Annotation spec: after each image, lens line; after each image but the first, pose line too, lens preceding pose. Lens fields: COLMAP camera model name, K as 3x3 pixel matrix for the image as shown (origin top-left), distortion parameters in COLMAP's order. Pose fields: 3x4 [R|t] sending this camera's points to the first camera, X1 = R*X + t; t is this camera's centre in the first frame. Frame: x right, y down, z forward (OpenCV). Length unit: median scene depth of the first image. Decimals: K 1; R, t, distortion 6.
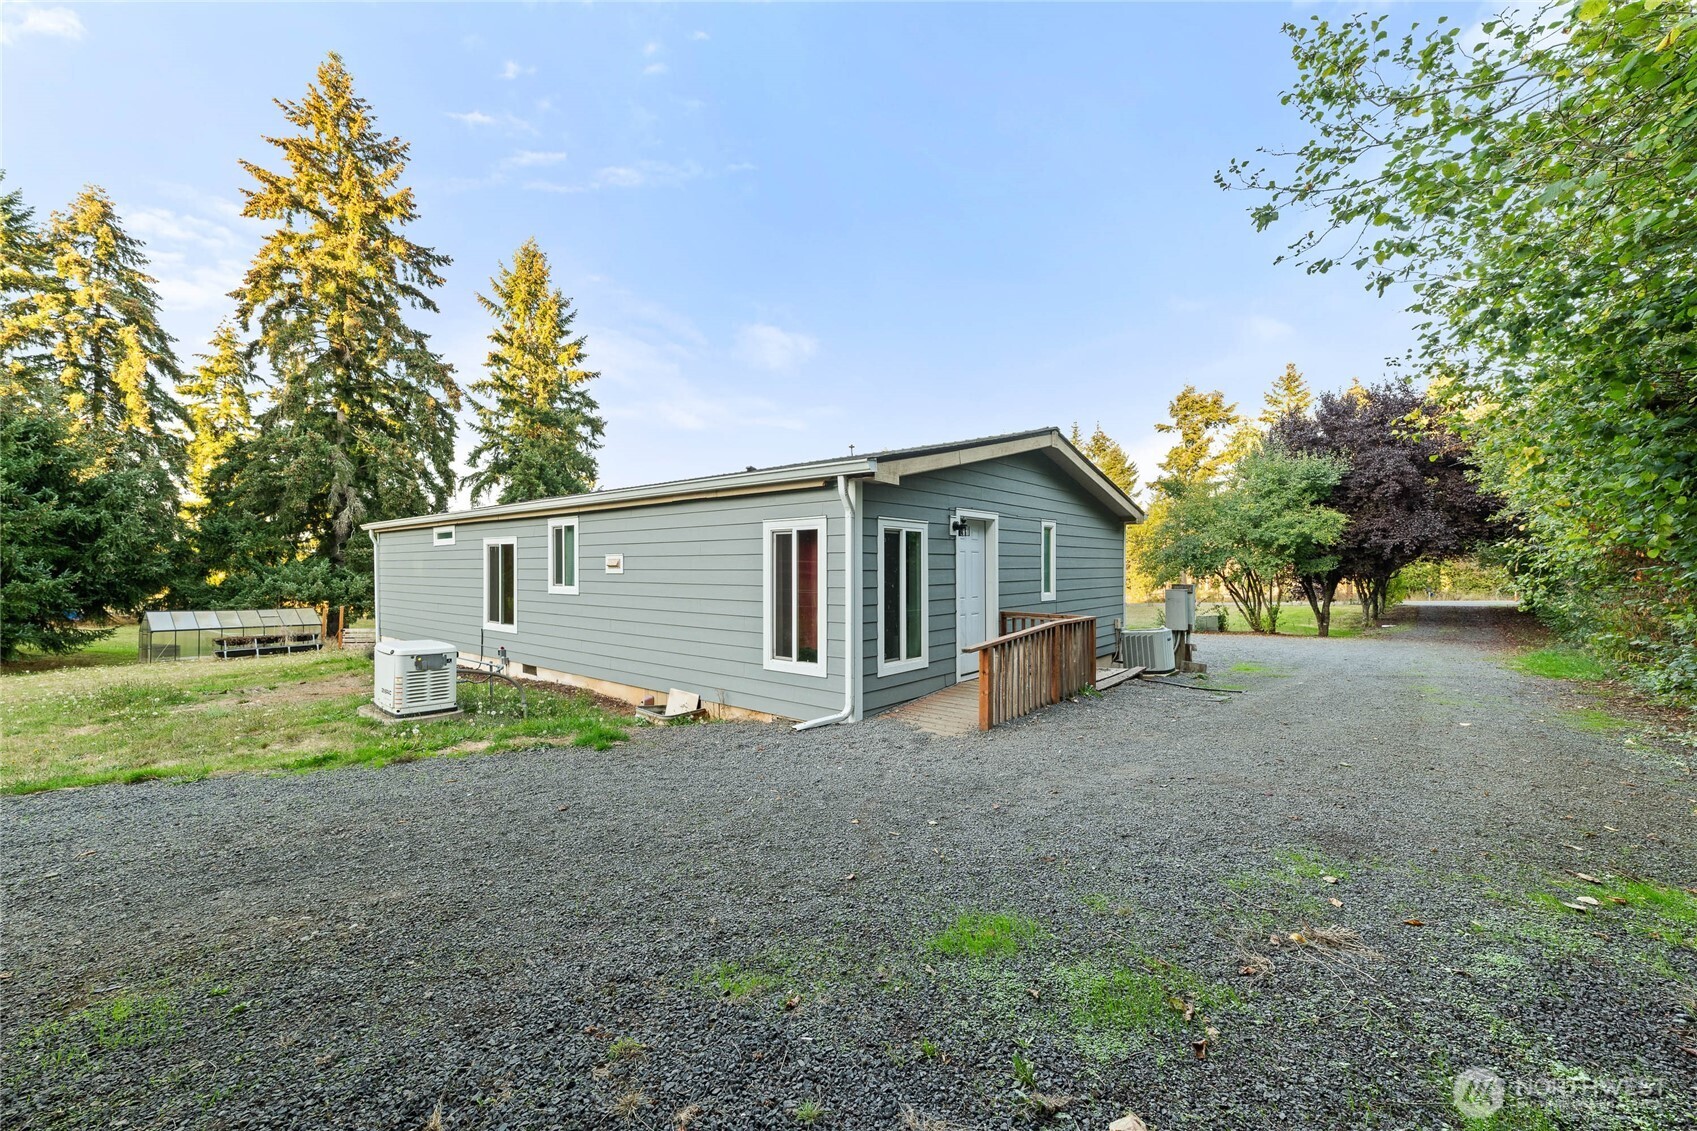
lens RADIAL K [[661.5, 0, 848.6], [0, 661.5, 567.8], [0, 0, 1]] dist [0.025945, 0.000607]
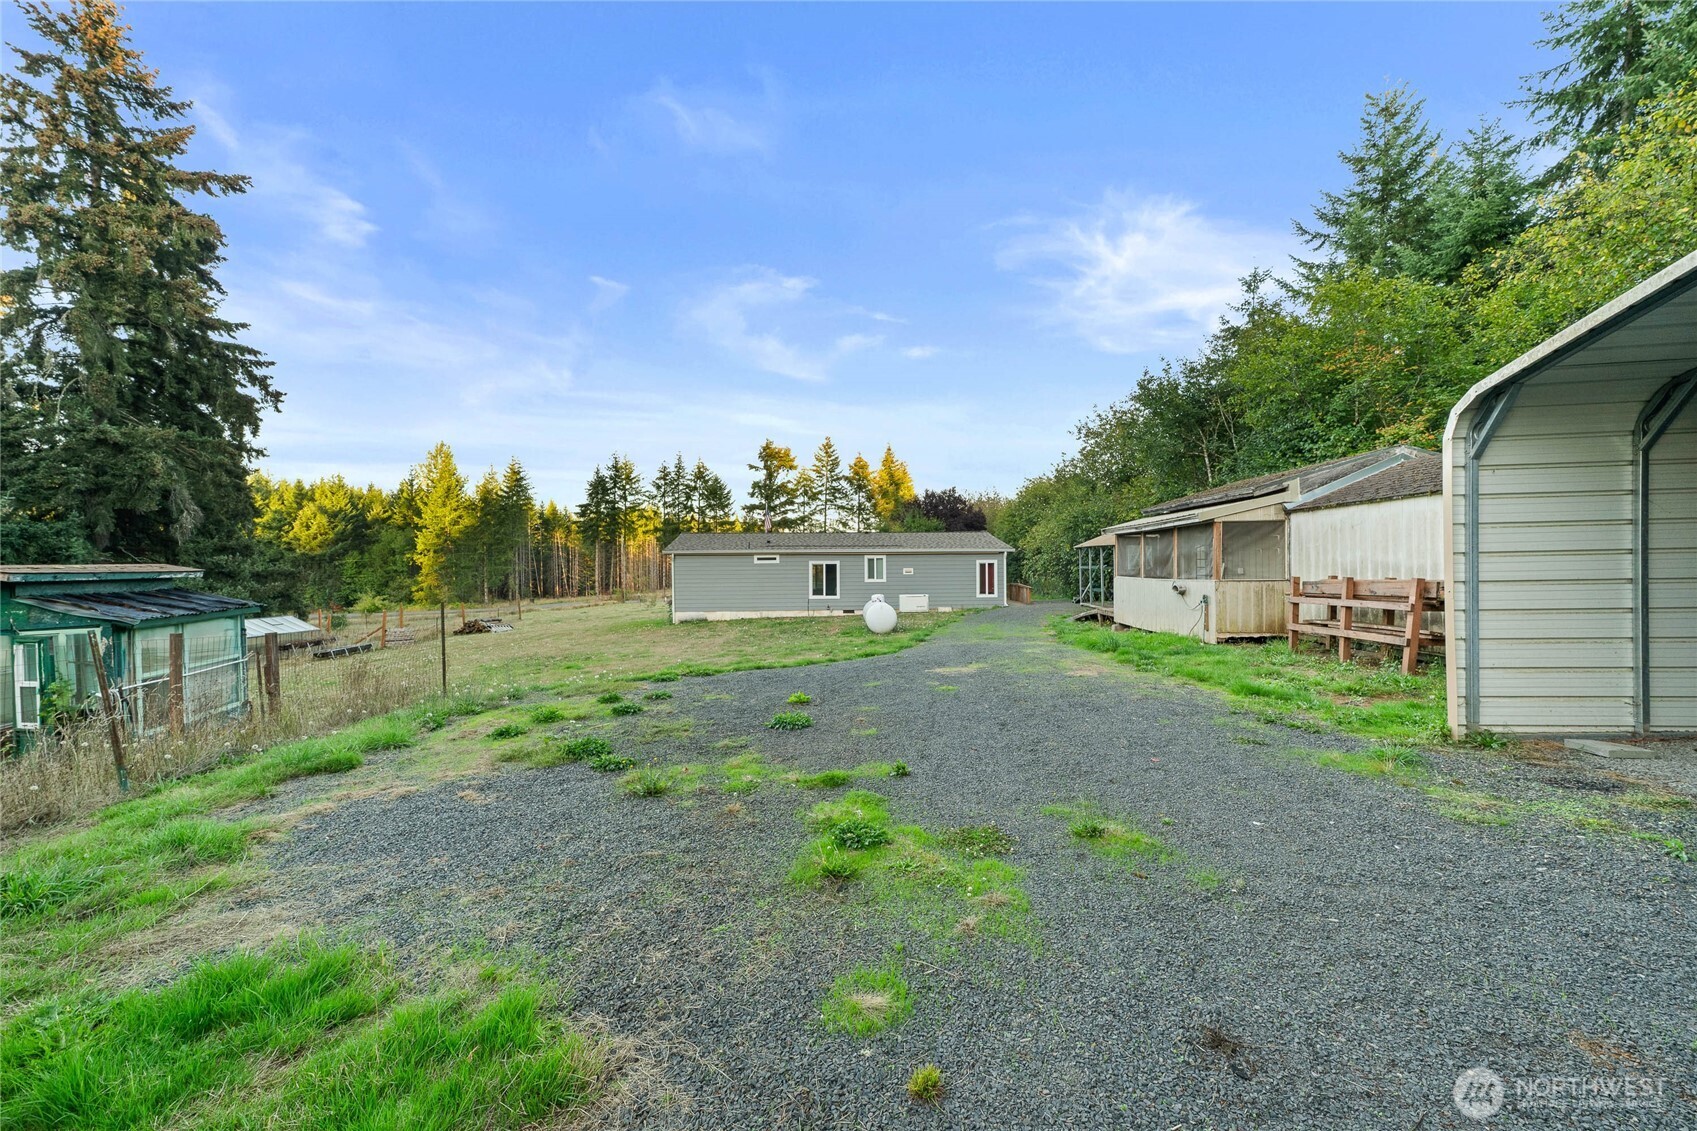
lens RADIAL K [[666.7, 0, 848.5], [0, 666.7, 566.6], [0, 0, 1]] dist [-0.000958, -0.000356]
pose [[0.726511, -0.005463, 0.687133, -0.421418], [0.007613, 0.999971, -0.000100, -0.004701], [-0.687113, 0.005304, 0.726531, -0.170344]]
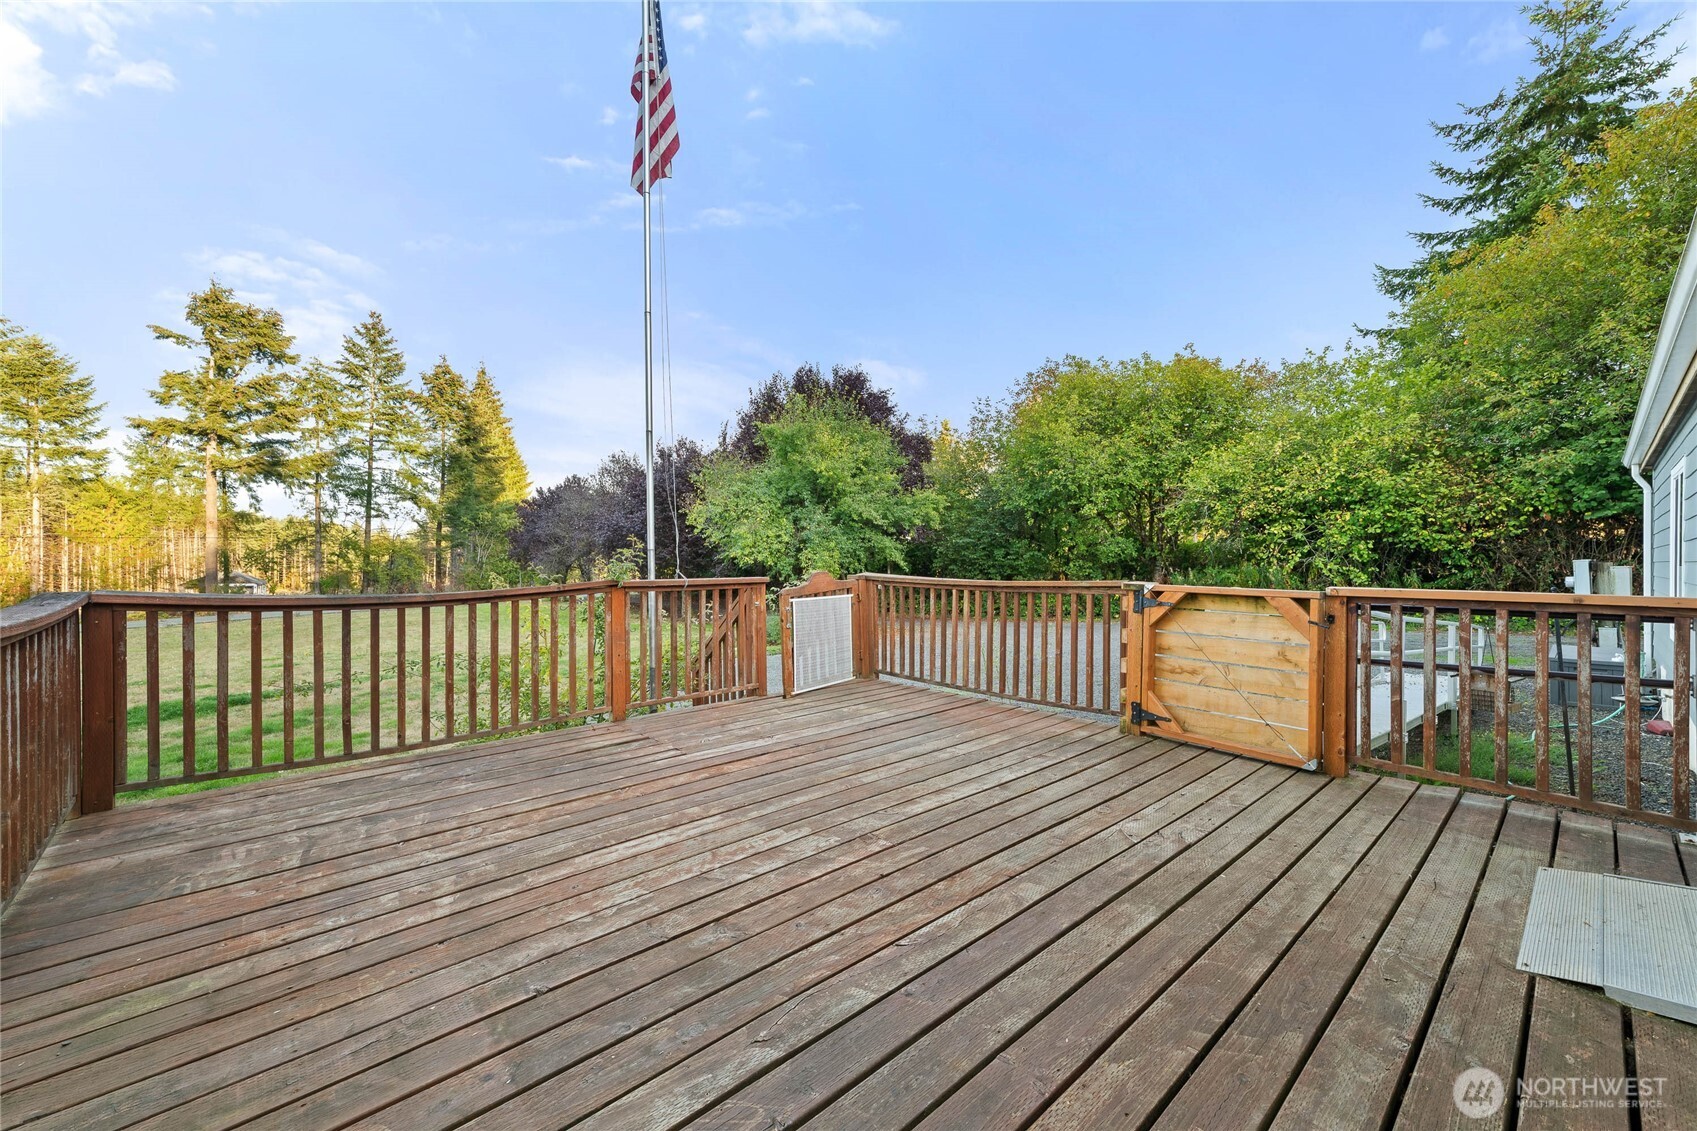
lens RADIAL K [[661.5, 0, 848.6], [0, 661.5, 567.8], [0, 0, 1]] dist [0.025945, 0.000607]
pose [[0.128611, -0.006329, 0.991675, -0.097011], [0.001145, 0.999980, 0.006233, 0.003795], [-0.991694, 0.000334, 0.128616, 0.370927]]
